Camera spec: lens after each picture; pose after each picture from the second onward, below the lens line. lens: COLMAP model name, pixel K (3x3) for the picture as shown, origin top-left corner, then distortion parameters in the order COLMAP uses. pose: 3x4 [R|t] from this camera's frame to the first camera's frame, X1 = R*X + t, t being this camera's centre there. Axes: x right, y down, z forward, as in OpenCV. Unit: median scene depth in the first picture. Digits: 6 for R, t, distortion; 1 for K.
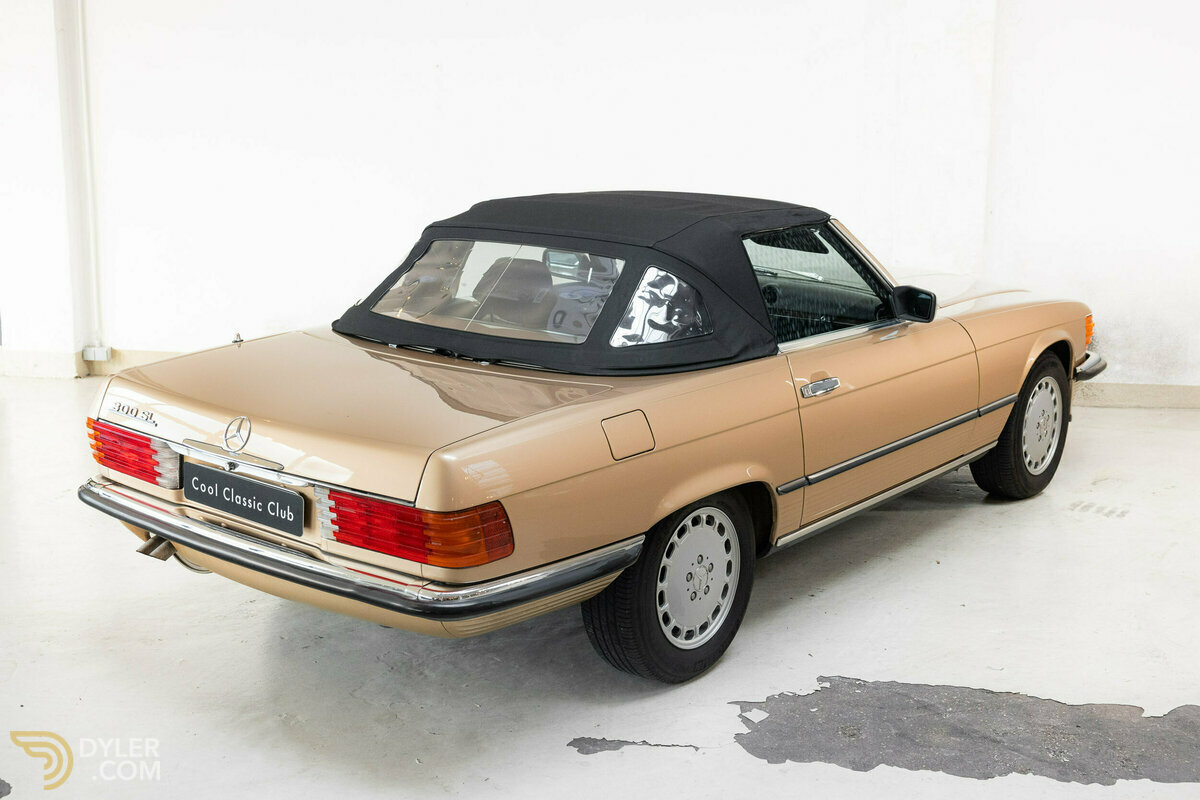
lens RADIAL K [[1486.2, 0, 600.0], [0, 1486.2, 400.0], [0, 0, 1]] dist [0.005068, -0.017156]
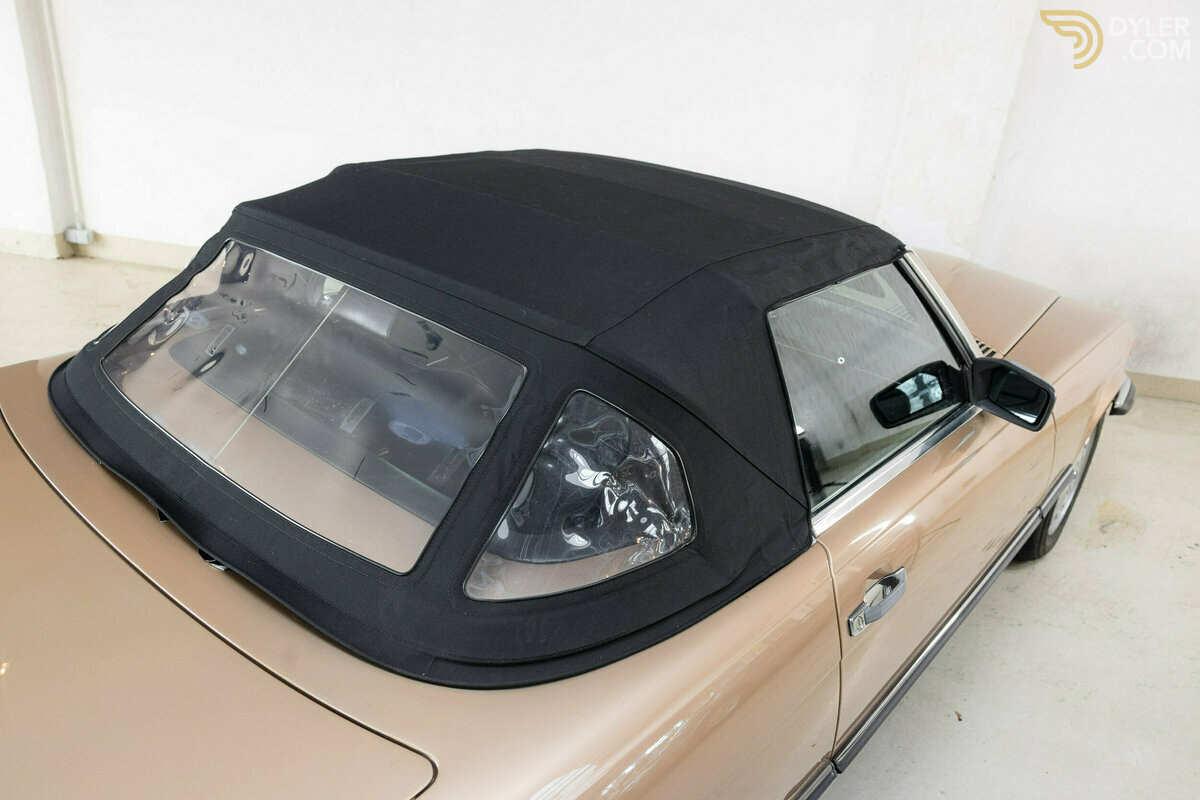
lens RADIAL K [[859.8, 0, 600.0], [0, 859.8, 400.0], [0, 0, 1]] dist [0.005463, 0.002846]
pose [[0.996721, 0.080208, 0.010711, 0.041632], [-0.080609, 0.972564, 0.218223, -0.158046], [0.007086, -0.218371, 0.975840, 0.793886]]
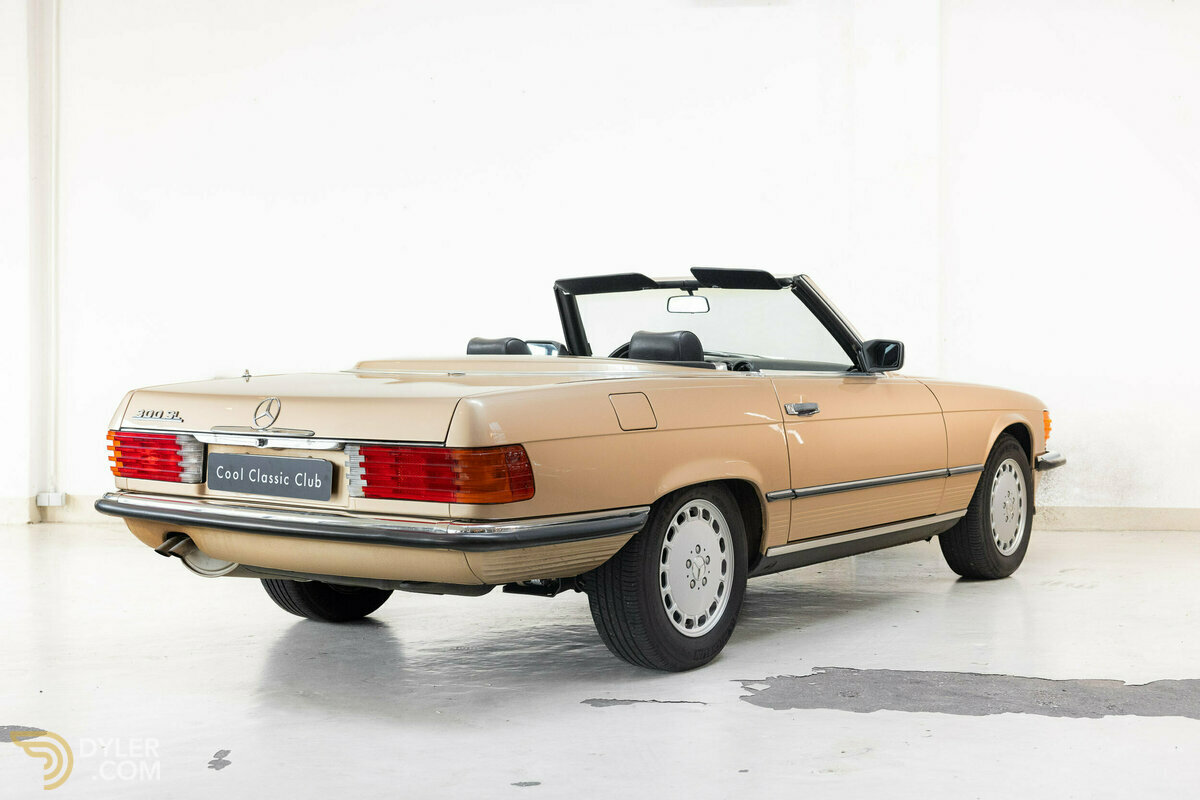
lens RADIAL K [[1595.9, 0, 582.9], [0, 1595.9, 403.2], [0, 0, 1]] dist [0.009229, -0.003168]
pose [[0.999157, -0.004830, 0.040766, -0.059019], [0.012350, 0.982415, -0.186301, 0.213337], [-0.039149, 0.186647, 0.981647, -0.123149]]
